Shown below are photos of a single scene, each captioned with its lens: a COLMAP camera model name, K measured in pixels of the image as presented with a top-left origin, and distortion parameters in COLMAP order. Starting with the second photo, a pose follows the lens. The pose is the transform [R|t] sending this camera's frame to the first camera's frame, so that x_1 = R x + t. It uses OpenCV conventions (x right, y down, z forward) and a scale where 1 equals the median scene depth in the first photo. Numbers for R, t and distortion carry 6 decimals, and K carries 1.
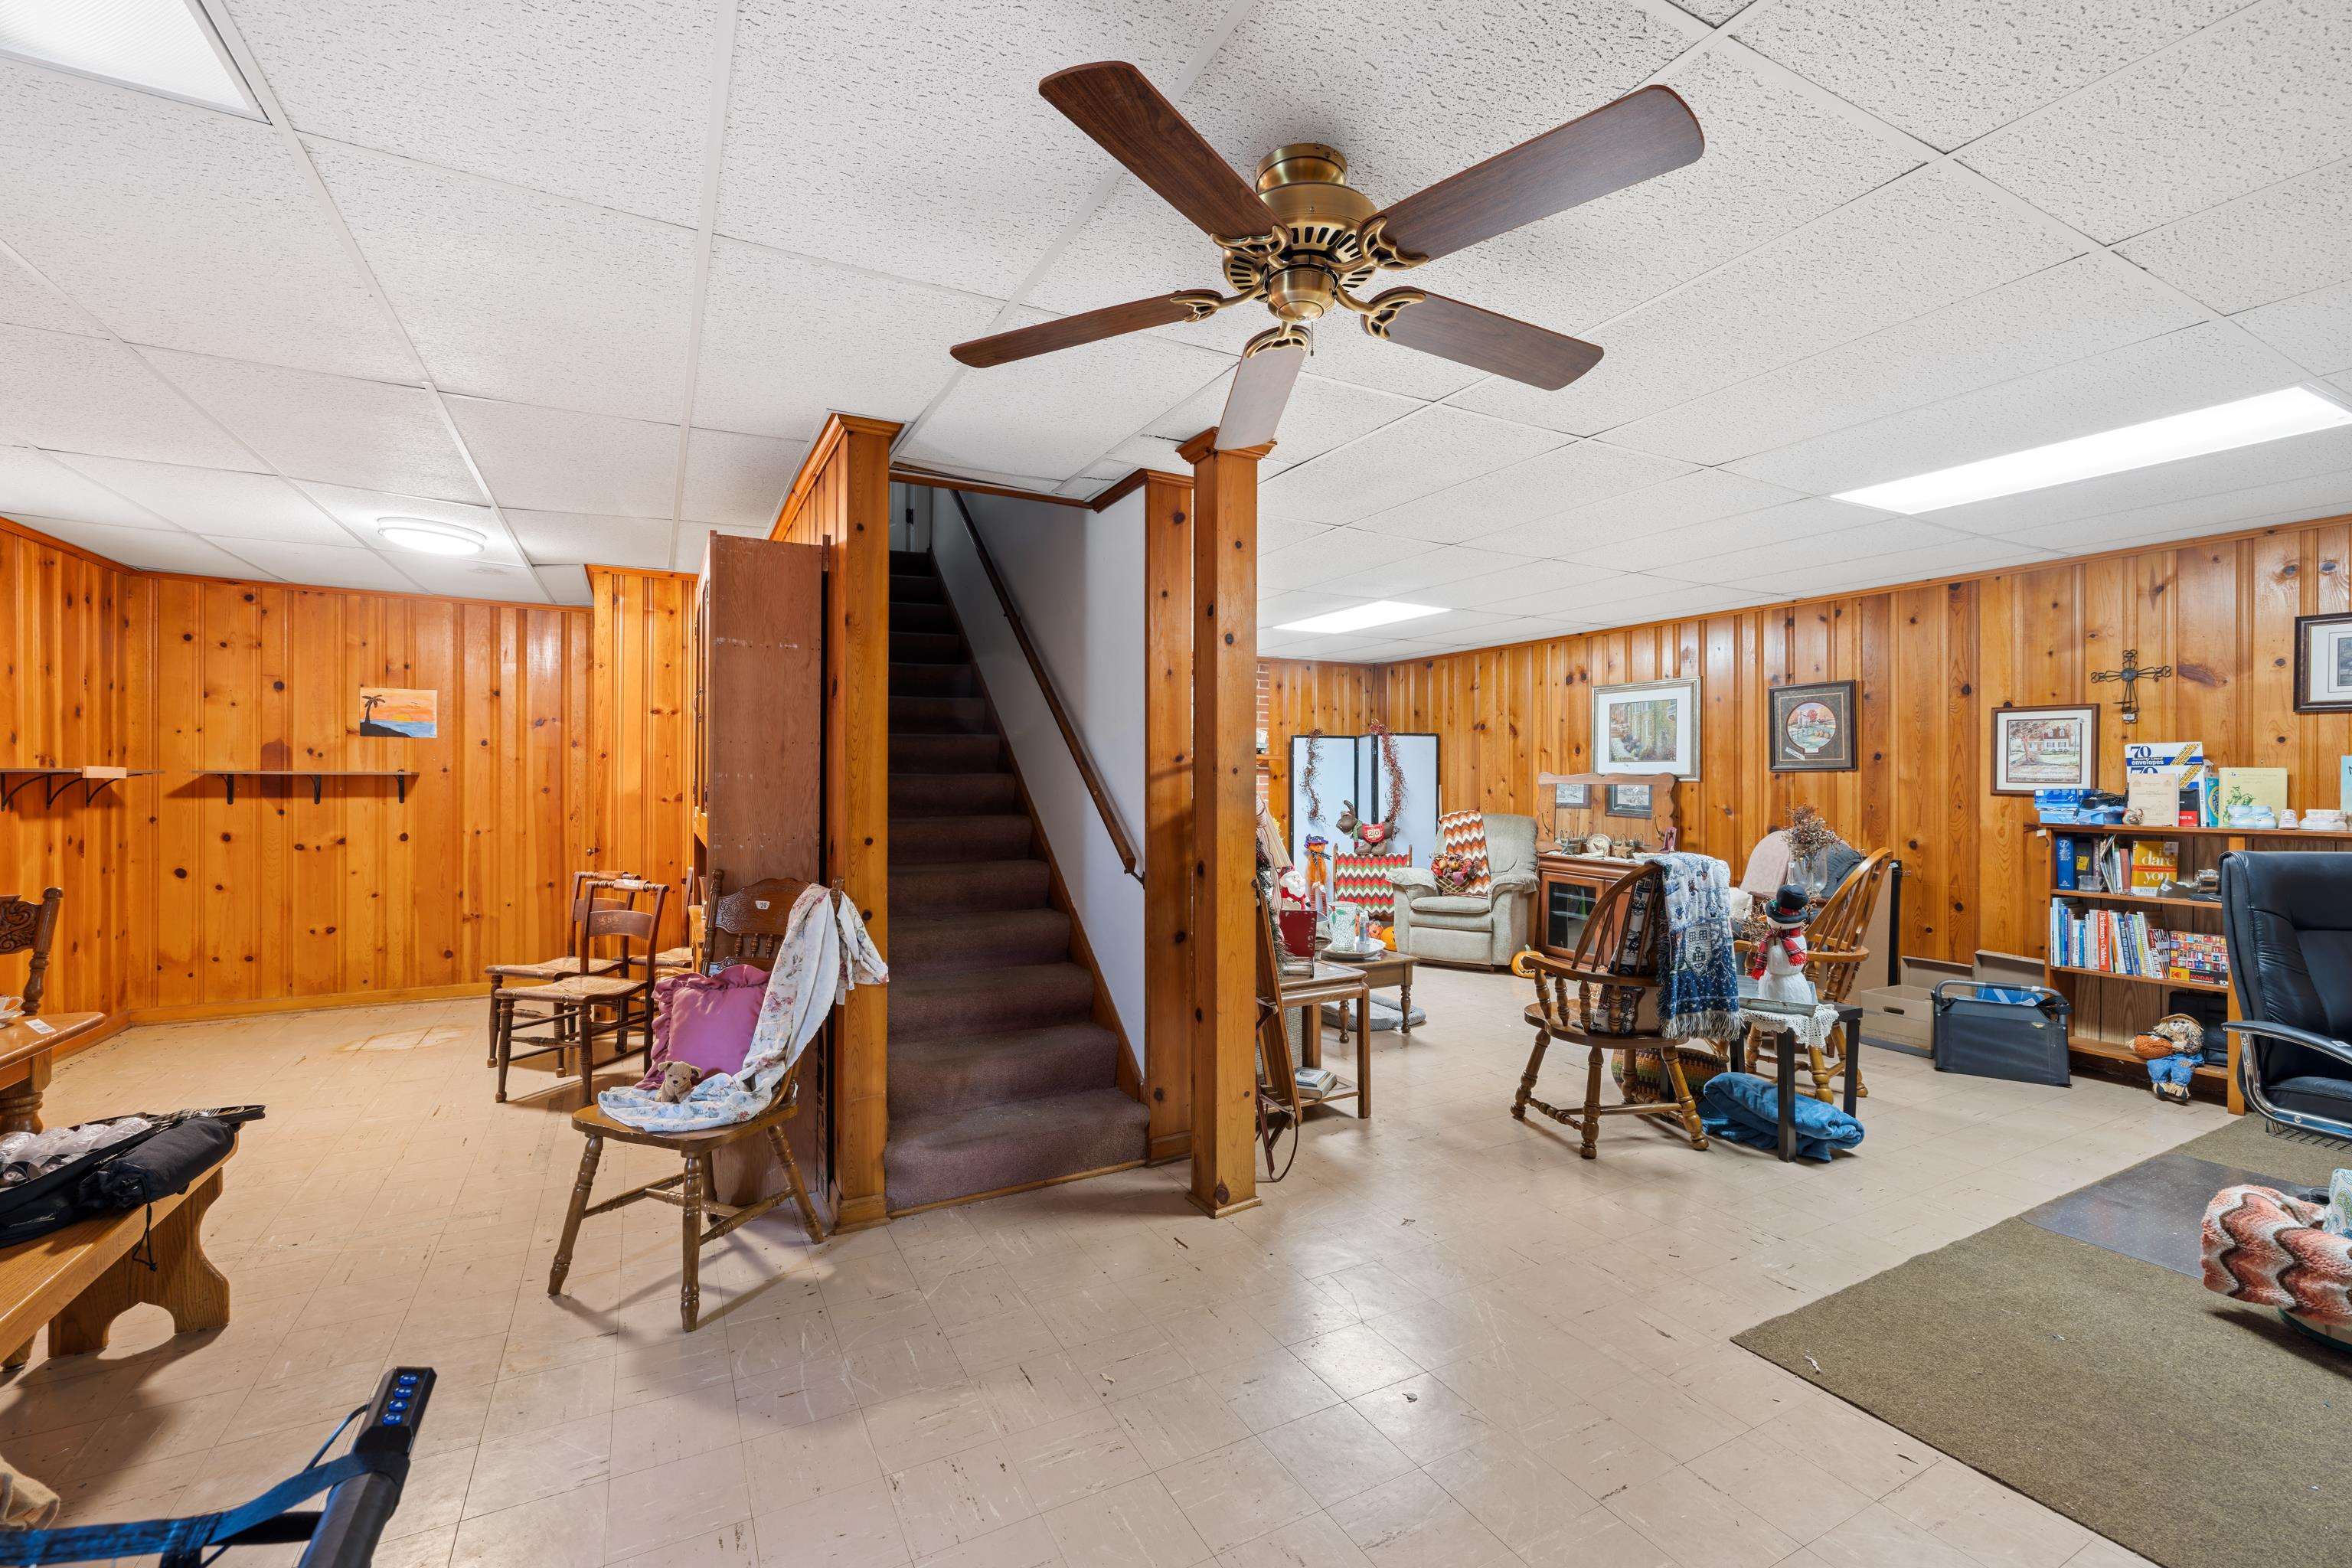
lens RADIAL K [[987.8, 0, 1178.6], [0, 987.8, 776.2], [0, 0, 1]] dist [-0.001891, 0.001407]
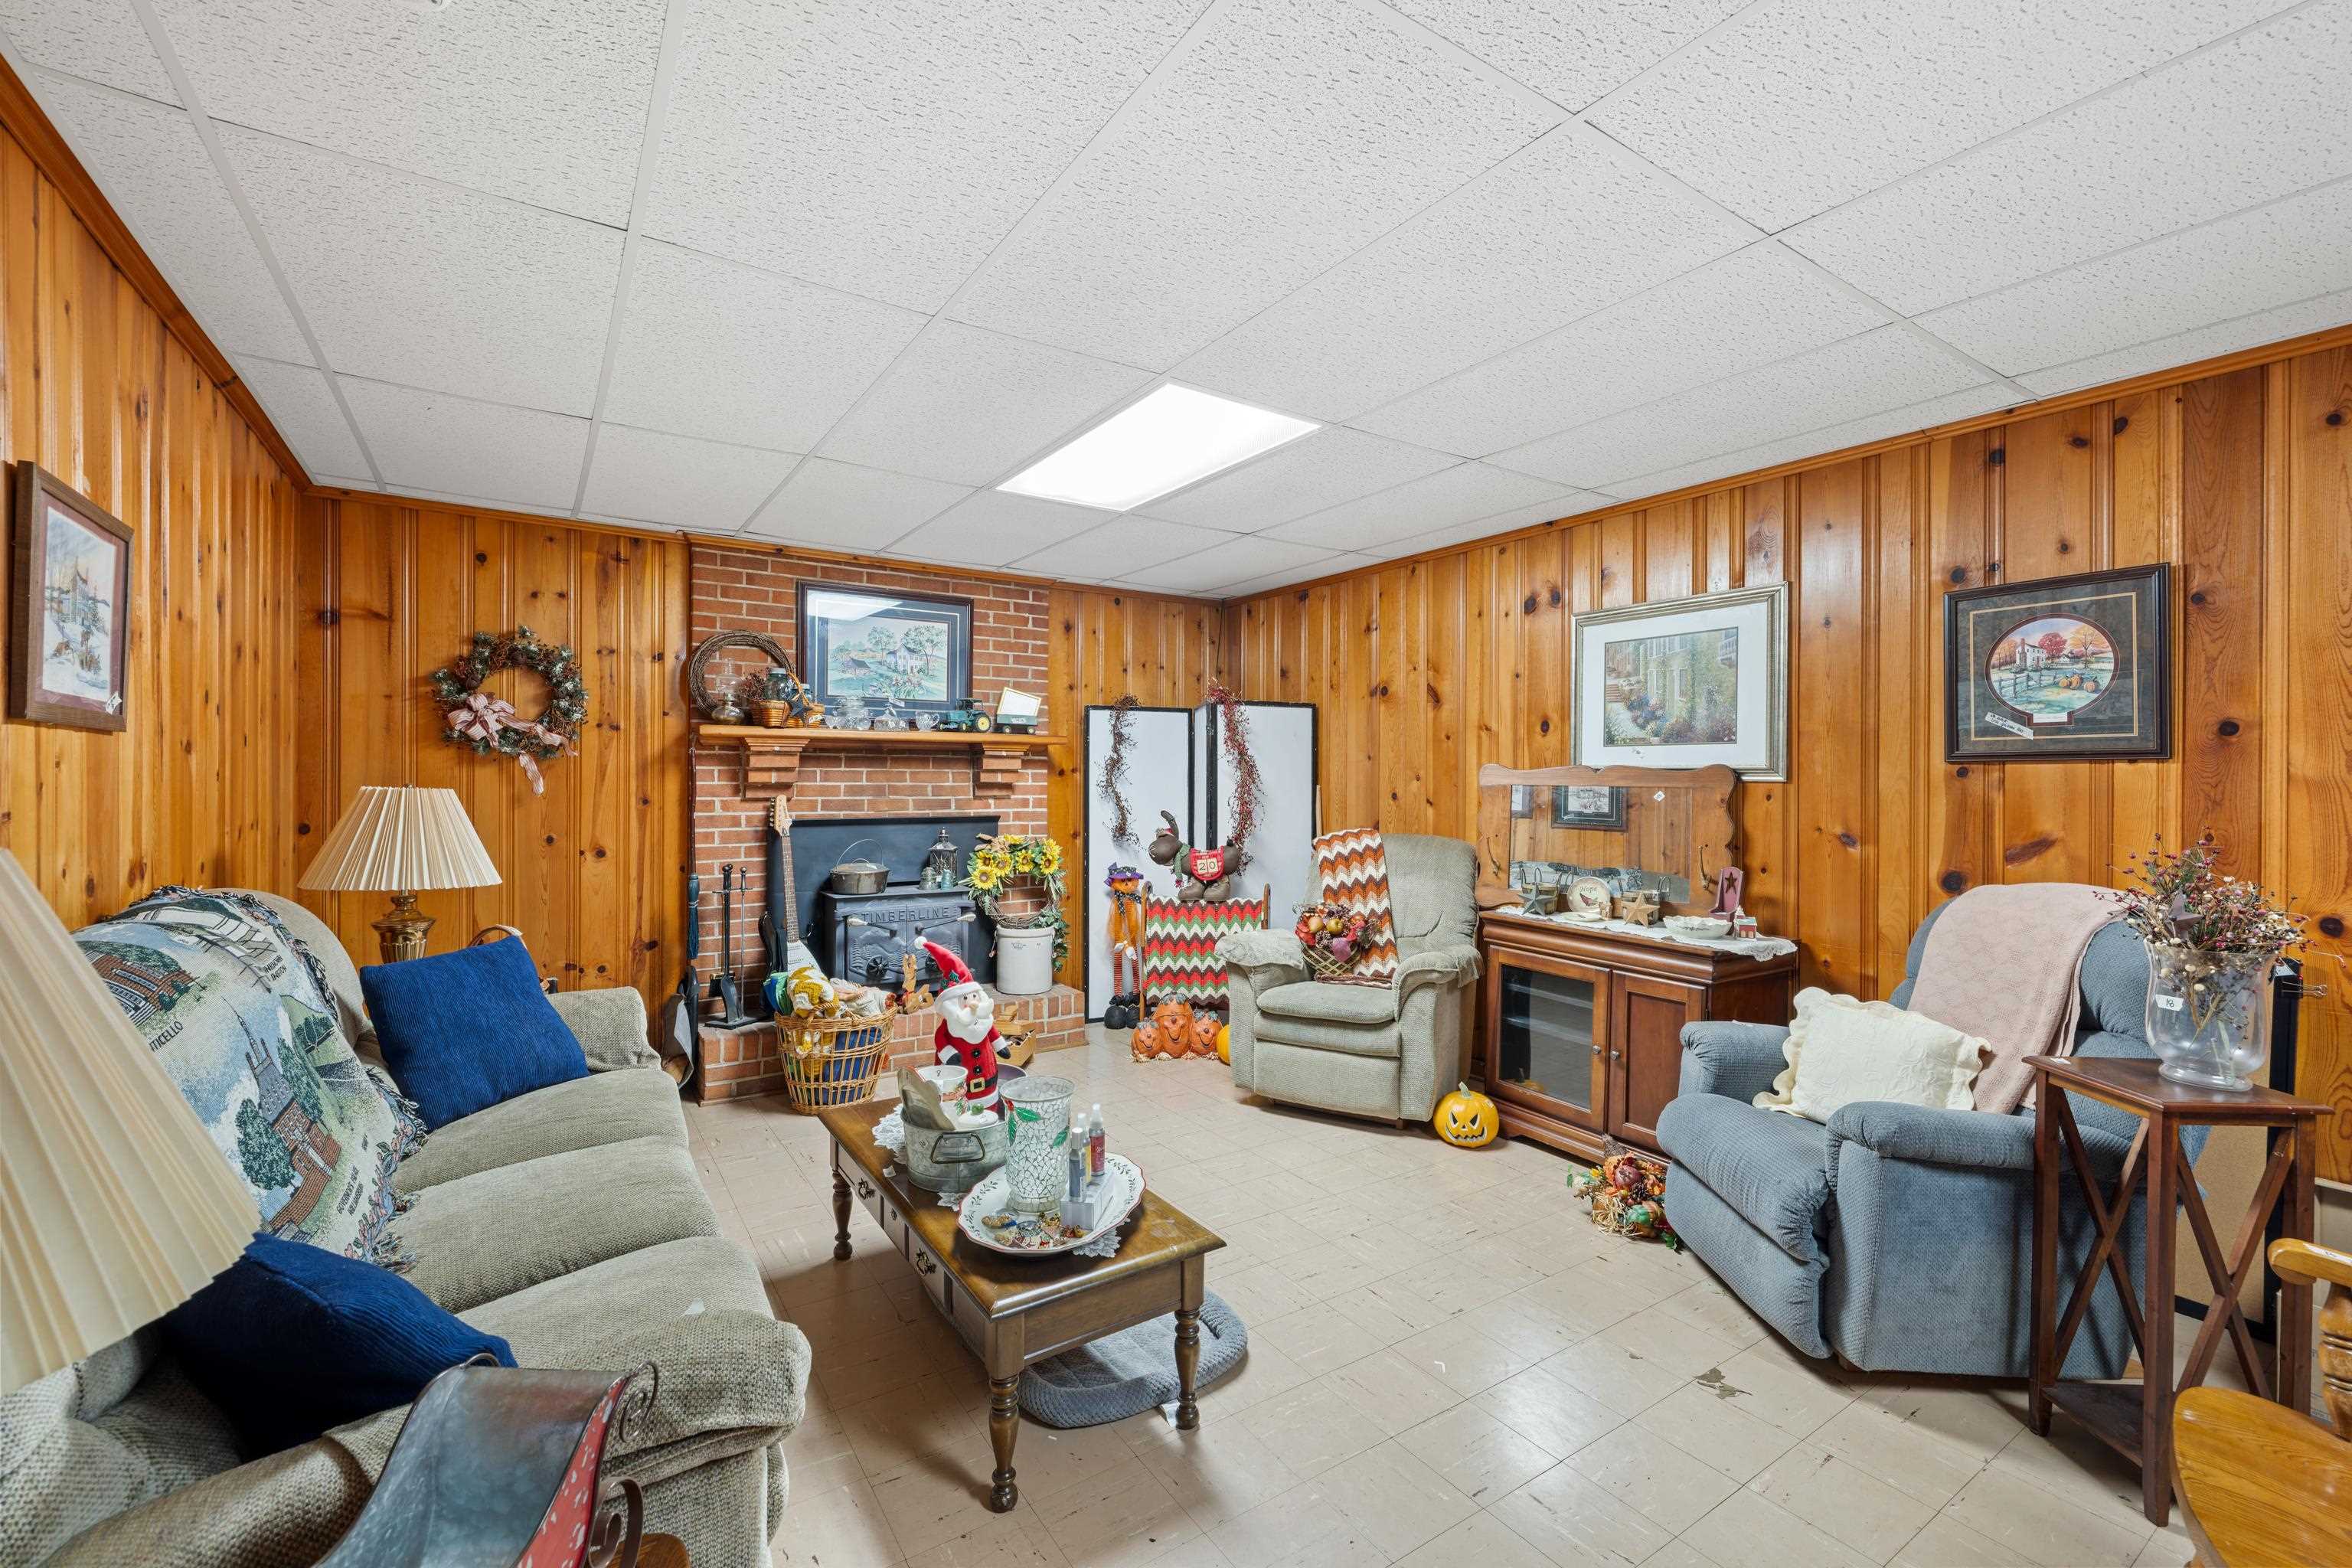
lens RADIAL K [[987.8, 0, 1176.8], [0, 987.8, 782.1], [0, 0, 1]] dist [-0.001891, 0.001407]
pose [[0.995853, 0.001516, 0.090959, 0.134199], [-0.002304, 0.999961, 0.008560, 0.001693], [-0.090943, -0.008734, 0.995818, 0.434036]]
